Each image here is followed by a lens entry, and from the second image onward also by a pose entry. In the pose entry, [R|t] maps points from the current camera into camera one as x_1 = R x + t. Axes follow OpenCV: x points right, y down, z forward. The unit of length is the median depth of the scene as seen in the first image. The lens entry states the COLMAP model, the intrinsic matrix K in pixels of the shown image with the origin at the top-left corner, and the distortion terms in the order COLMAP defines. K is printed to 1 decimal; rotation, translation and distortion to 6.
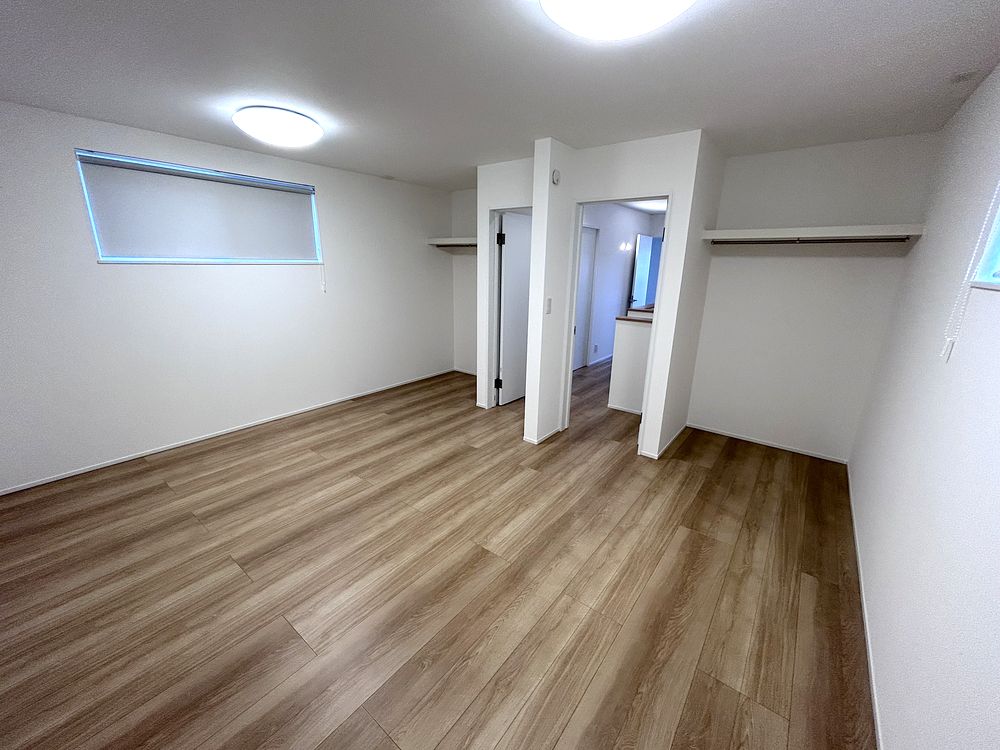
lens RADIAL K [[401.6, 0, 496.9], [0, 401.6, 372.8], [0, 0, 1]] dist [0.001586, 0.000795]
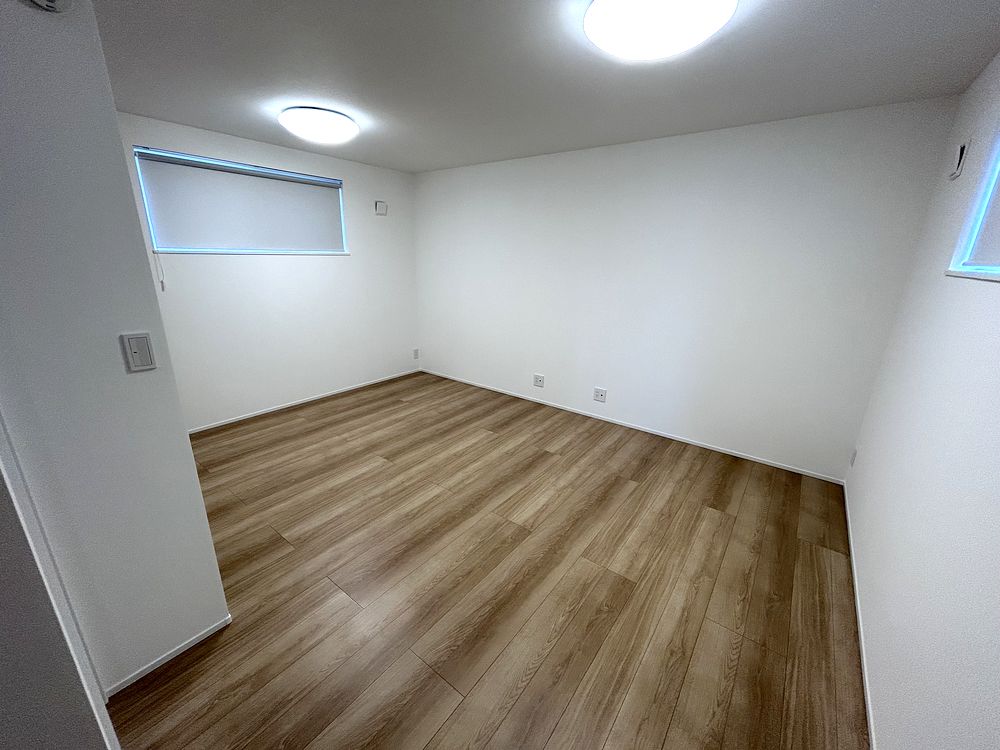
lens RADIAL K [[401.6, 0, 498.9], [0, 401.6, 373.3], [0, 0, 1]] dist [0.001586, 0.000795]
pose [[-0.999308, -0.028414, -0.024008, -0.325006], [-0.036841, 0.845267, 0.533072, -0.488356], [0.005147, 0.533588, -0.845729, 1.749433]]
